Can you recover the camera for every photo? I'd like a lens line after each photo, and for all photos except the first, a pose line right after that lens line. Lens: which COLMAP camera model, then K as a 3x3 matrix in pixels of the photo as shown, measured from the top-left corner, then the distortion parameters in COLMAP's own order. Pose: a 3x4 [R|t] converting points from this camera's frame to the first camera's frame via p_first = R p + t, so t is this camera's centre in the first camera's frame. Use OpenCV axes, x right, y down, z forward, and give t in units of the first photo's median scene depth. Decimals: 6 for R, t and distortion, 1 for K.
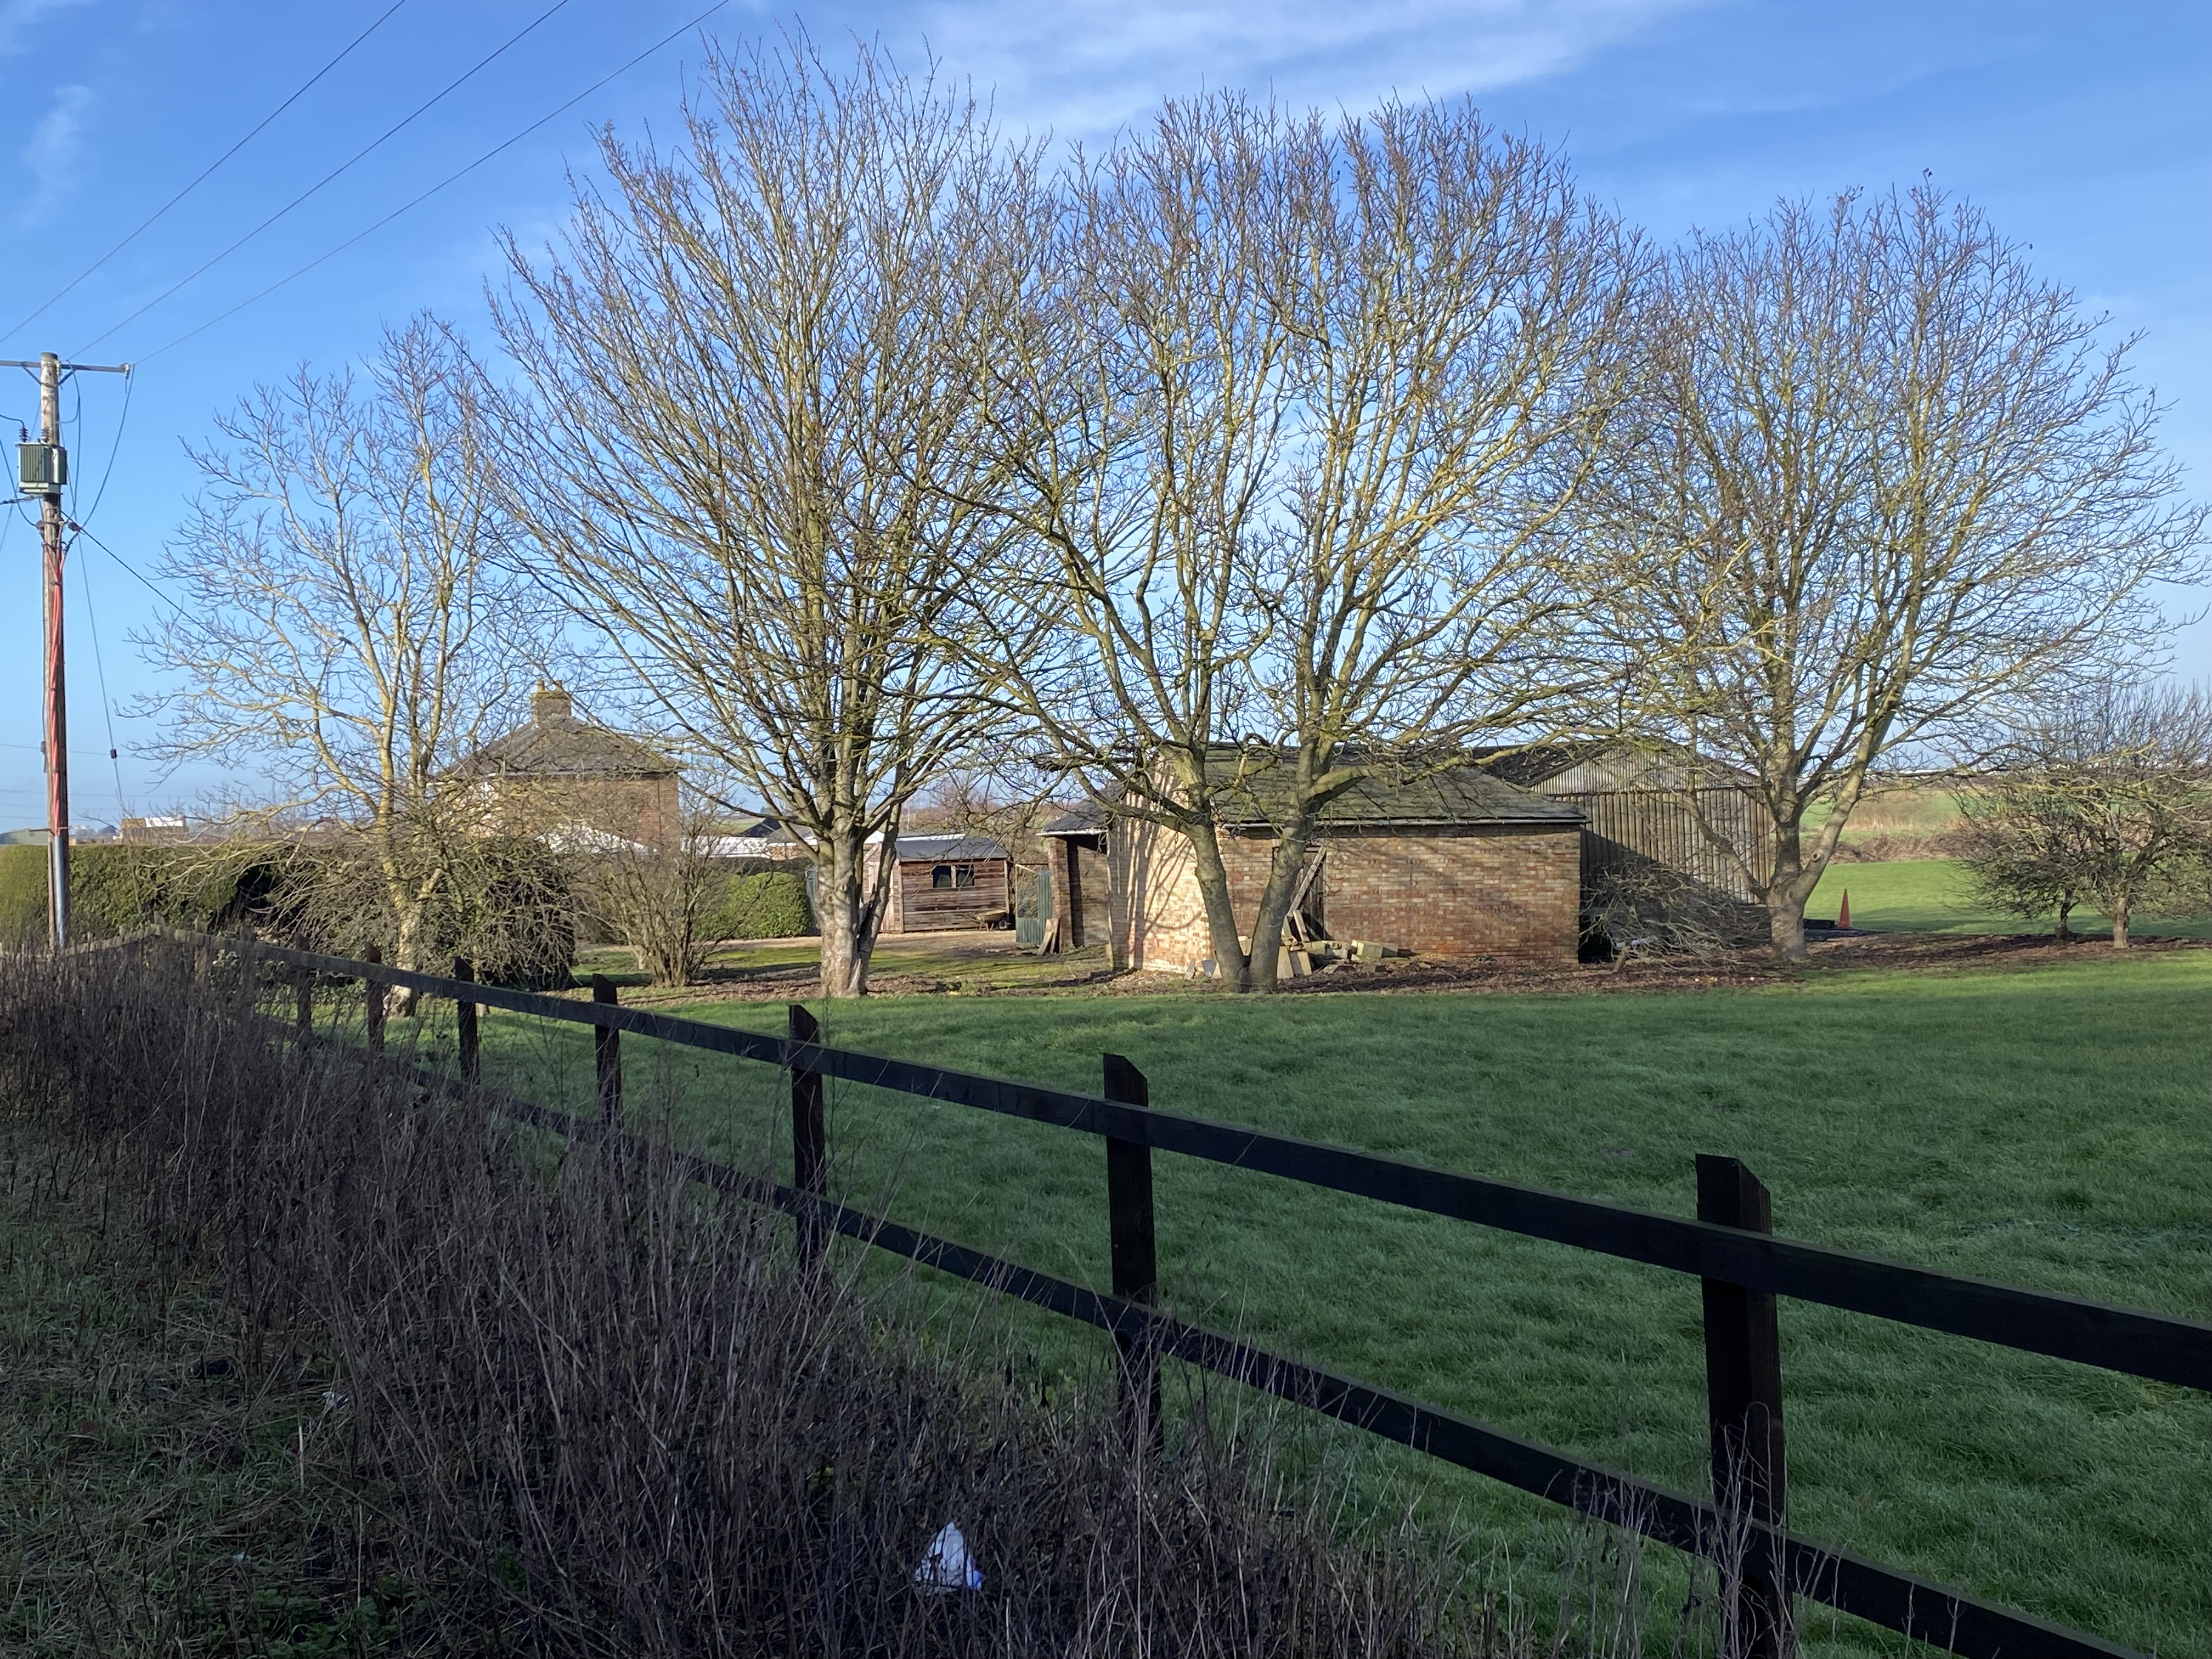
lens RADIAL K [[2229.2, 0, 1088.0], [0, 2229.2, 796.0], [0, 0, 1]] dist [-0.004109, 0.000000]
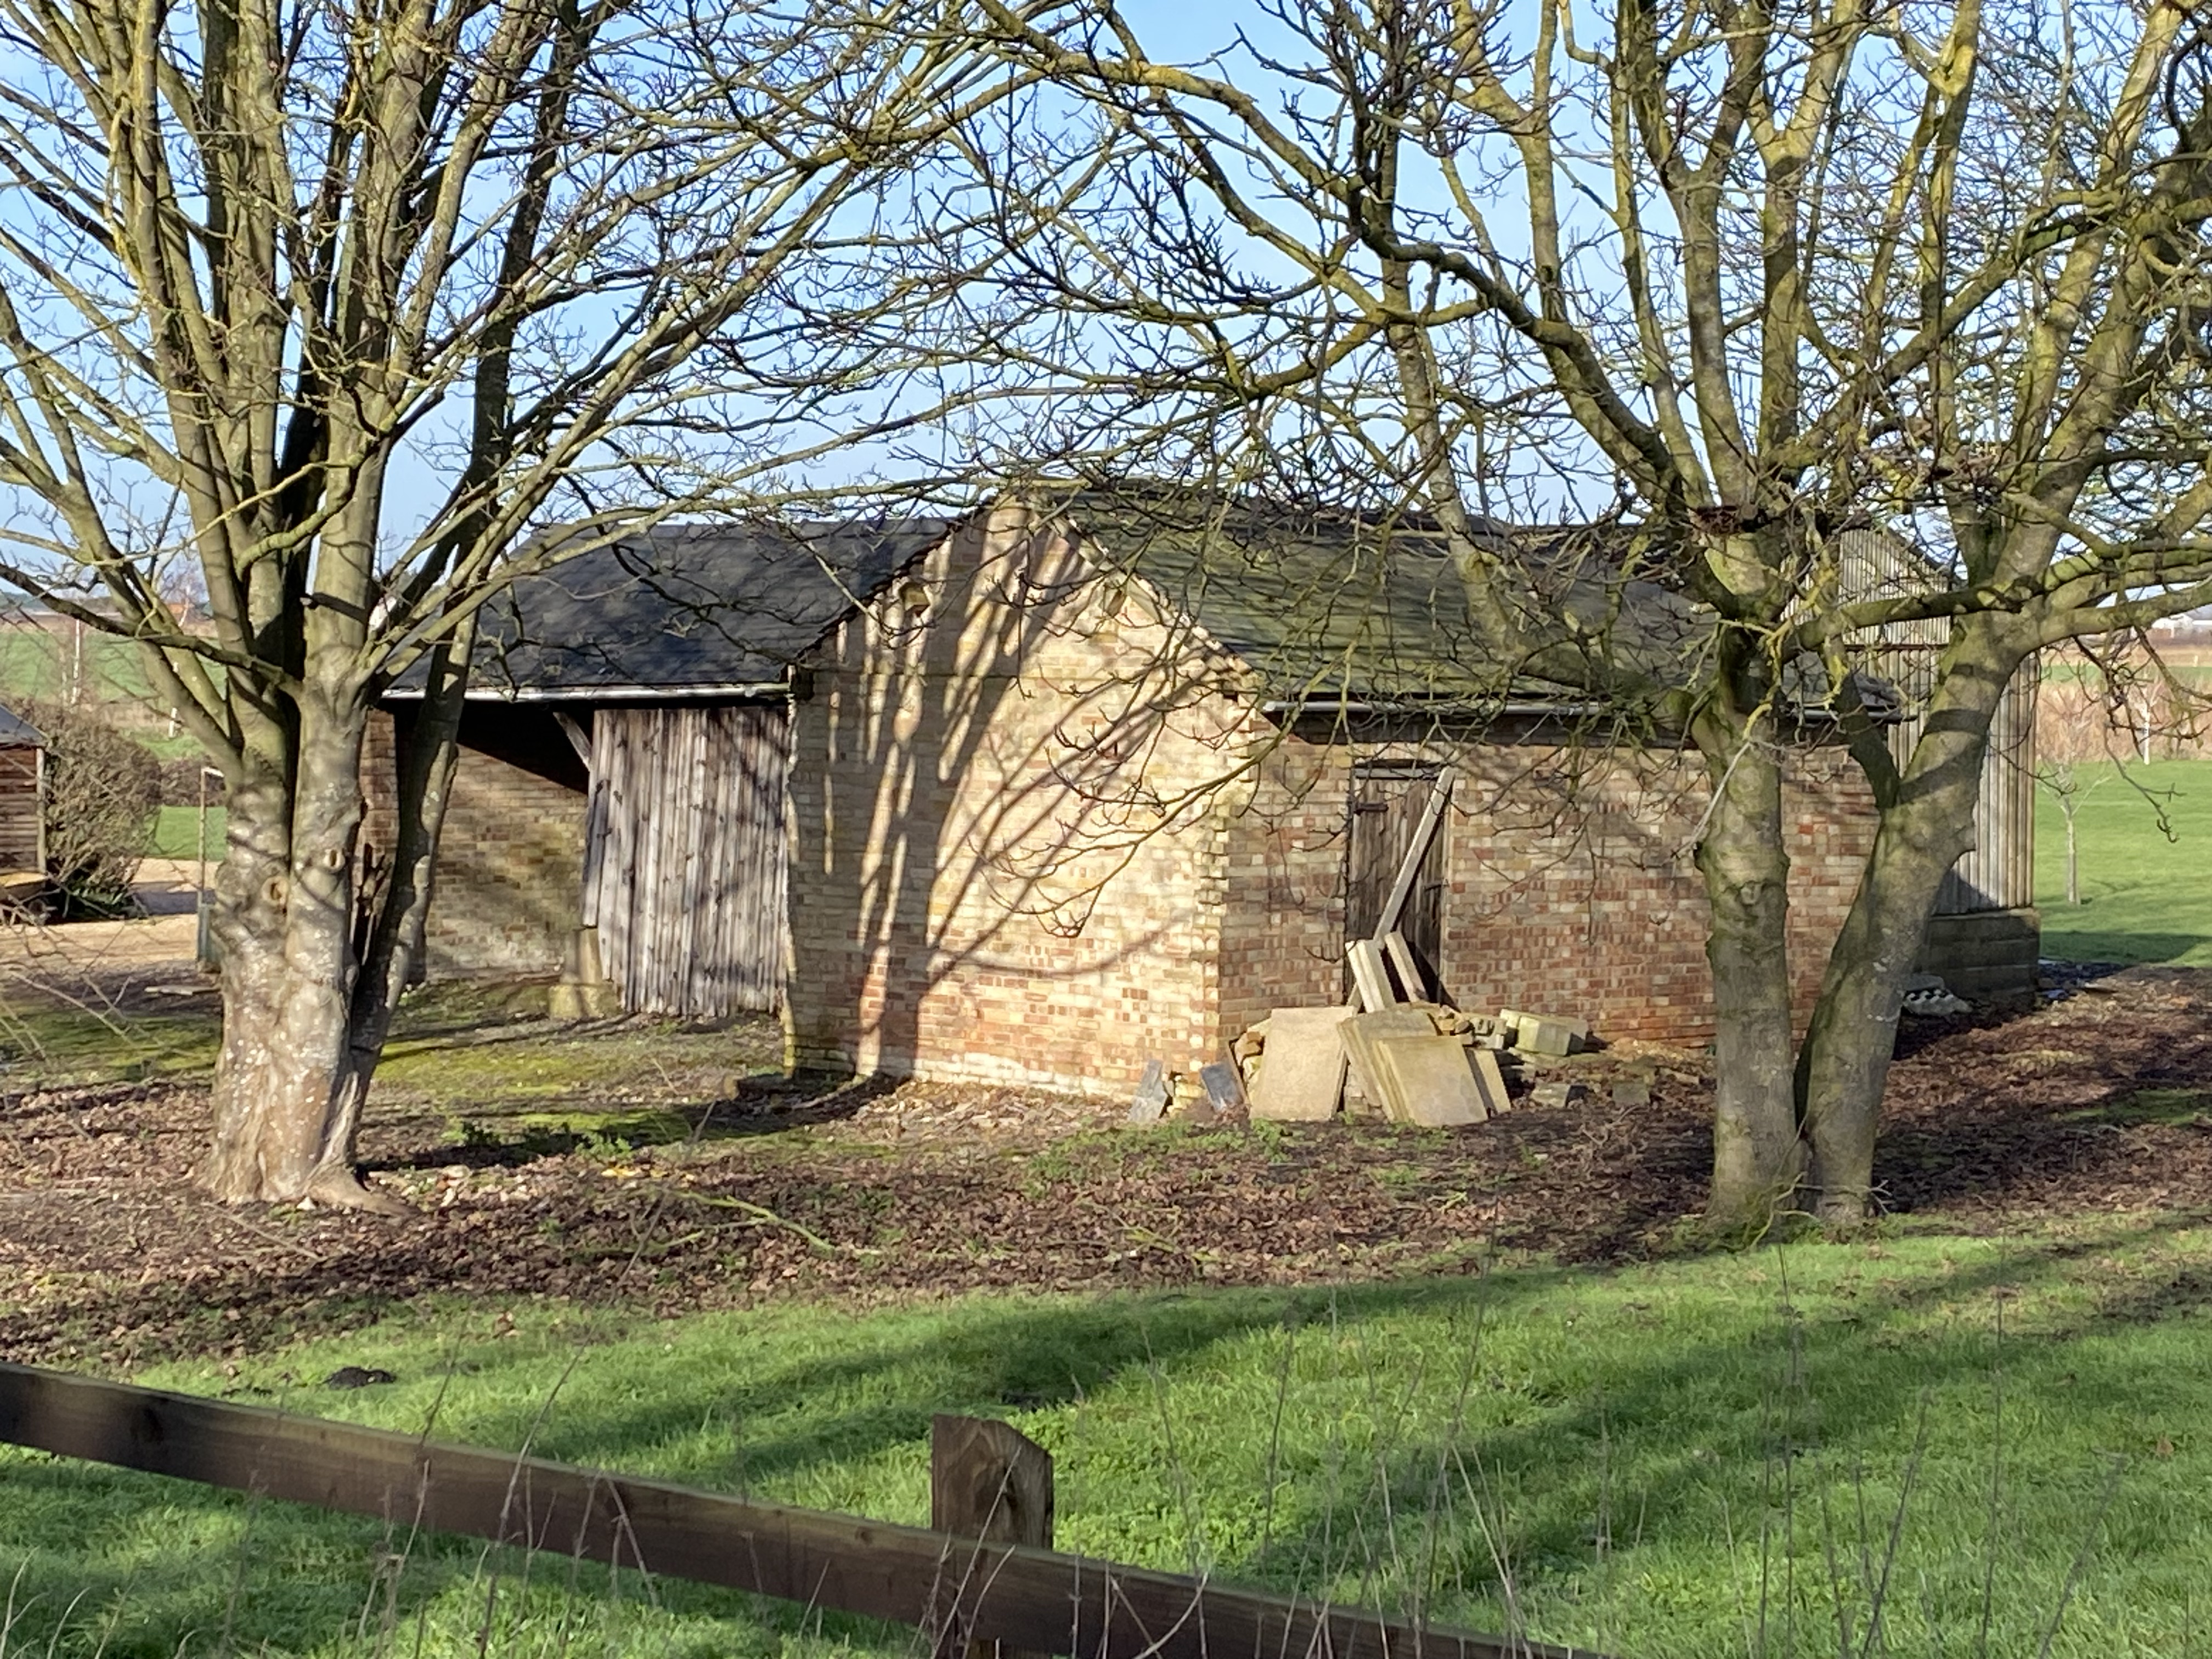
lens RADIAL K [[4168.5, 0, 1122.4], [0, 4168.5, 827.9], [0, 0, 1]] dist [0.083102, 0.000000]
pose [[0.930768, 0.022402, 0.364924, -0.200119], [-0.040143, 0.998348, 0.041102, 0.005758], [-0.363401, -0.052905, 0.930130, 0.341621]]
